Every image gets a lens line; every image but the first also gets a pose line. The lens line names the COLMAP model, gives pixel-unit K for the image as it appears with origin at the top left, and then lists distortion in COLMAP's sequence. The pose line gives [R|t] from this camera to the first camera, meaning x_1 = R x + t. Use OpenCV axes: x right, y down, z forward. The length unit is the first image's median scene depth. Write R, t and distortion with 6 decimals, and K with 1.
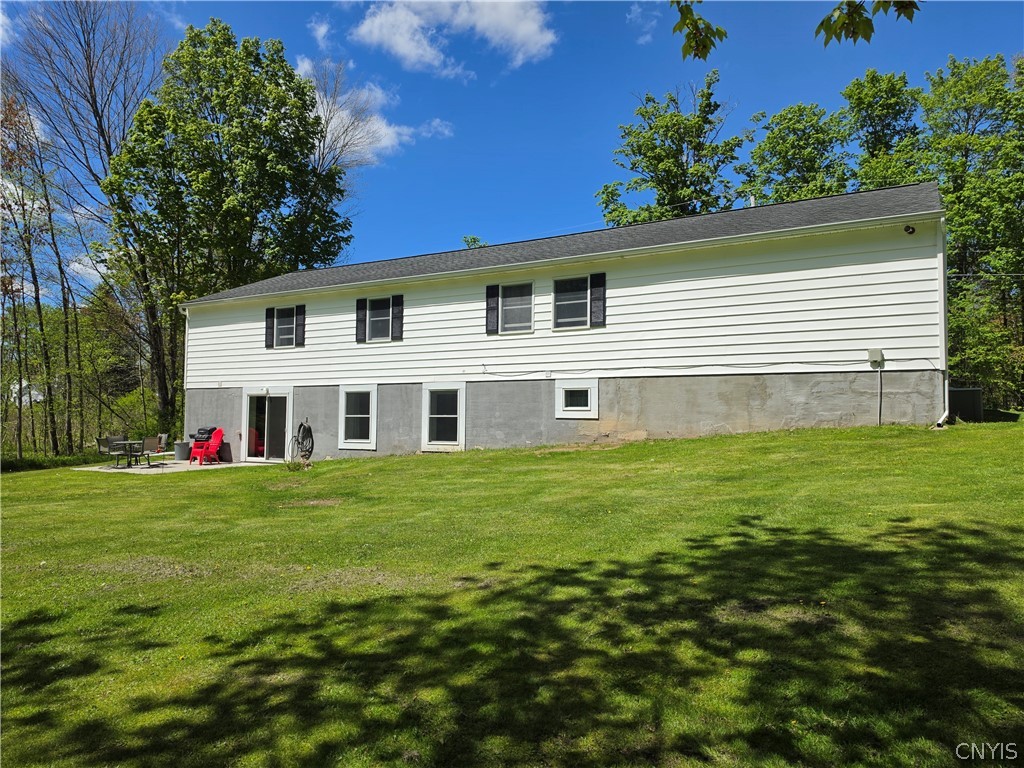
lens RADIAL K [[708.6, 0, 508.0], [0, 708.6, 383.4], [0, 0, 1]] dist [0.036648, -0.035040]
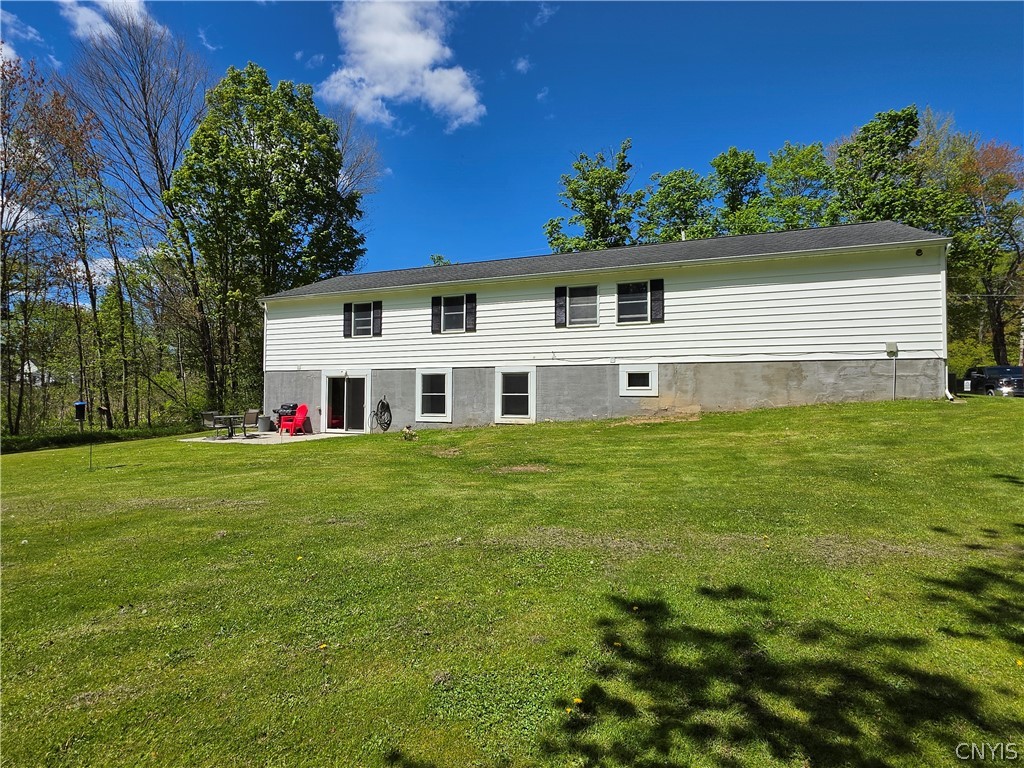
lens RADIAL K [[534.4, 0, 511.2], [0, 534.4, 383.3], [0, 0, 1]] dist [-0.005975, 0.001596]
pose [[0.989327, 0.004357, 0.145648, -0.201878], [-0.007285, 0.999782, 0.019576, 0.008313], [-0.145531, -0.020429, 0.989143, 0.083598]]
